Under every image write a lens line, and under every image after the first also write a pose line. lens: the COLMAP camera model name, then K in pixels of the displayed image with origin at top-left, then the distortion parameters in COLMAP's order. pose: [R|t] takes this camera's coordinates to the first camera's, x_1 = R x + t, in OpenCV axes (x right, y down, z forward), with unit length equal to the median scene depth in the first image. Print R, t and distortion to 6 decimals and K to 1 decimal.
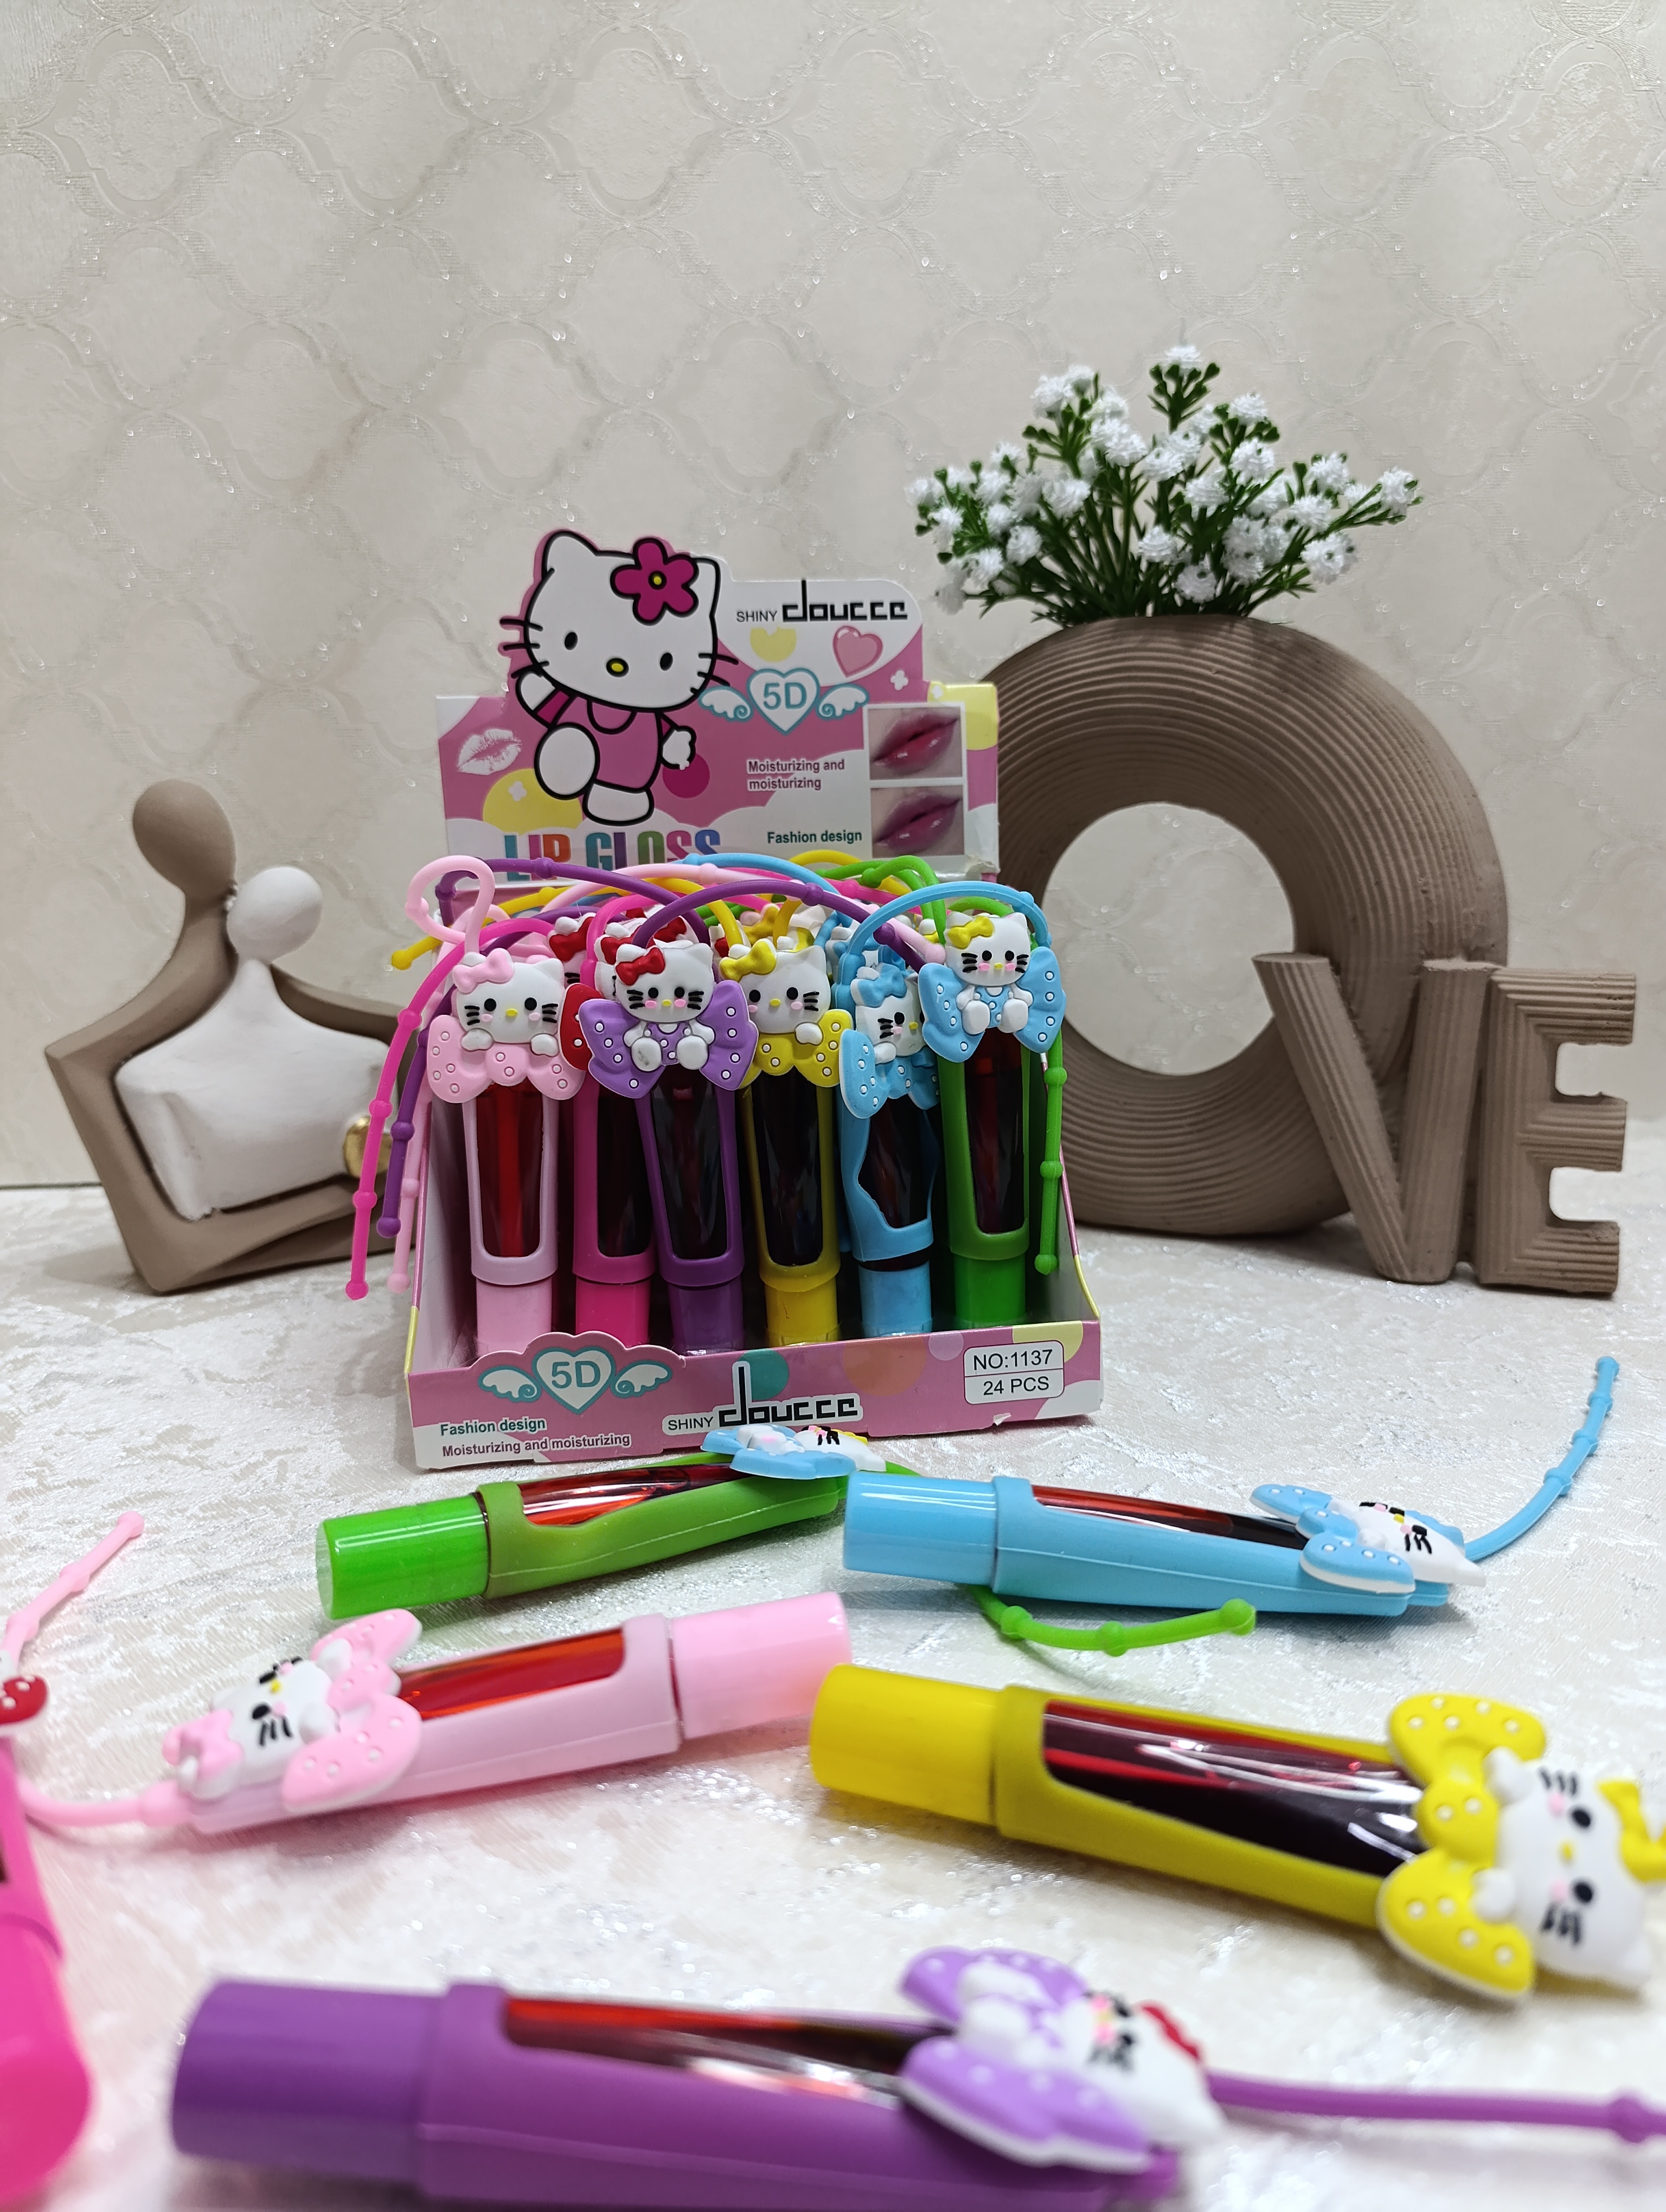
lens RADIAL K [[1473.3, 0, 837.3], [0, 1473.3, 1091.9], [0, 0, 1]] dist [-0.021621, -0.005046]
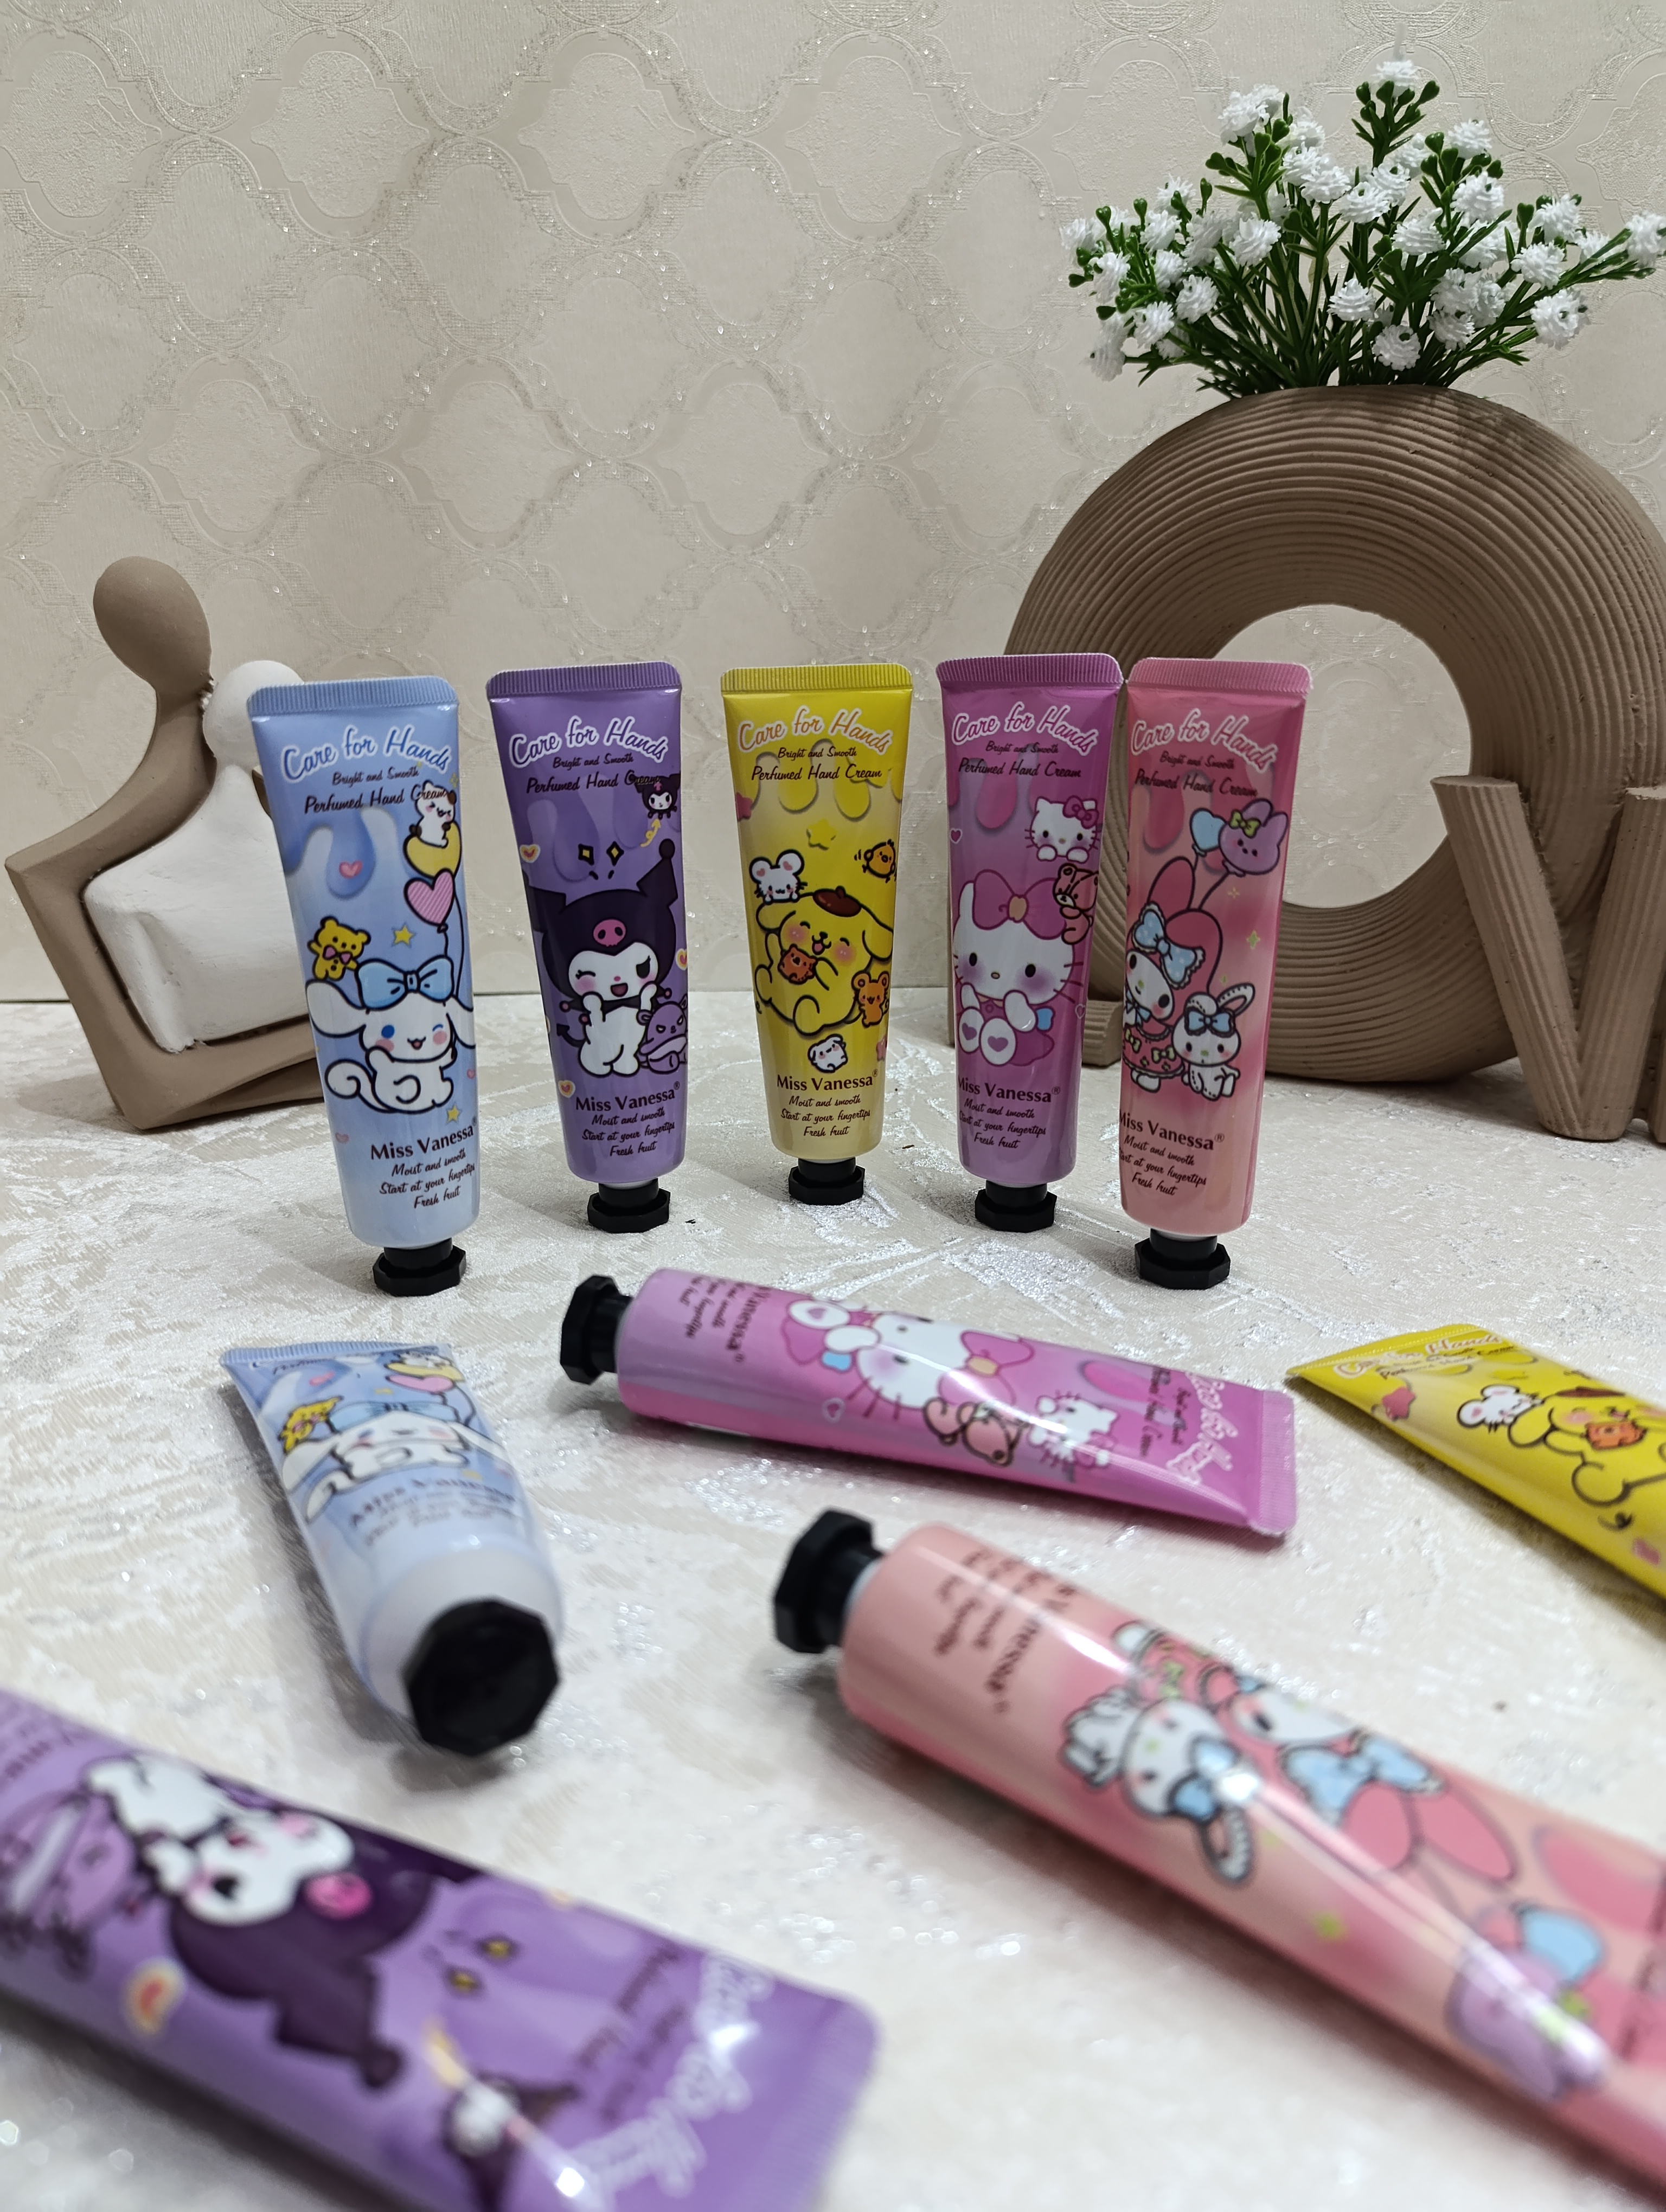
lens RADIAL K [[1473.3, 0, 837.3], [0, 1473.3, 1091.9], [0, 0, 1]] dist [-0.021621, -0.005046]
pose [[0.999664, 0.022378, -0.013051, -0.069338], [-0.020642, 0.992479, 0.120664, -0.002126], [0.015653, -0.120354, 0.992608, 0.072778]]
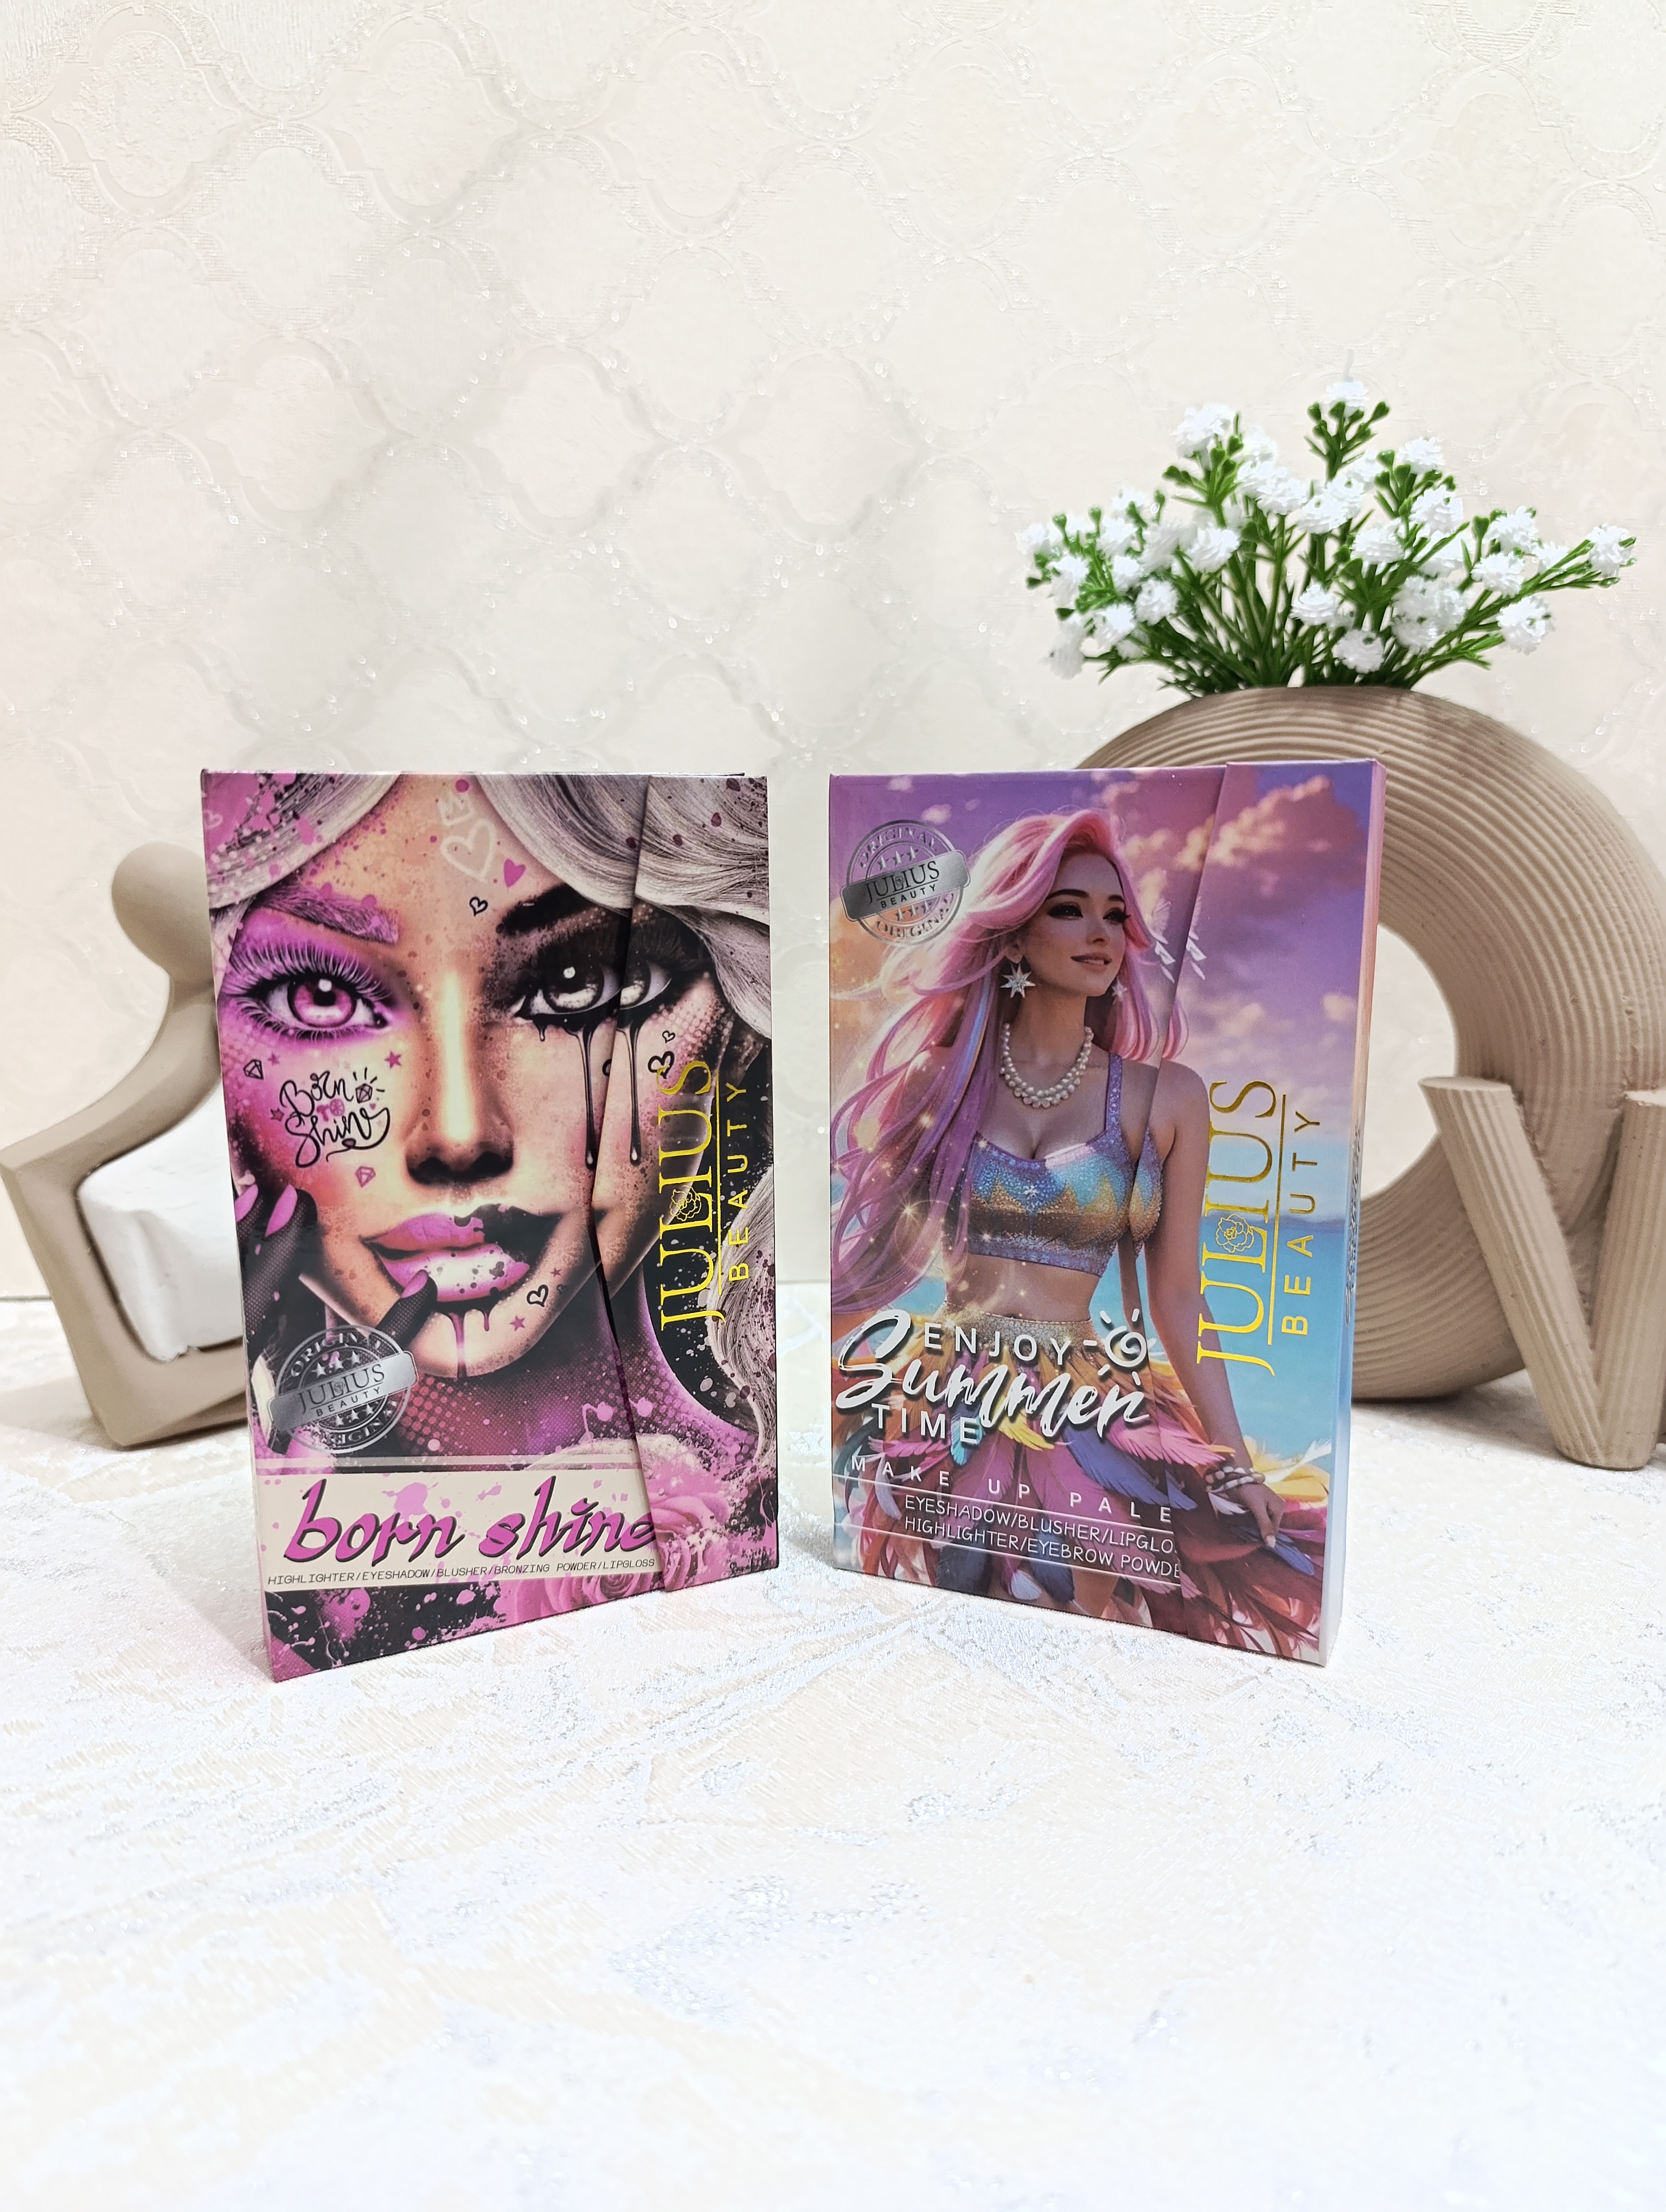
lens RADIAL K [[1488.3, 0, 834.6], [0, 1488.3, 1112.5], [0, 0, 1]] dist [-0.023884, -0.003906]
pose [[0.999554, 0.022603, 0.019517, -0.077505], [-0.021835, 0.999012, -0.038704, -0.033006], [-0.020372, 0.038261, 0.999060, 0.142479]]
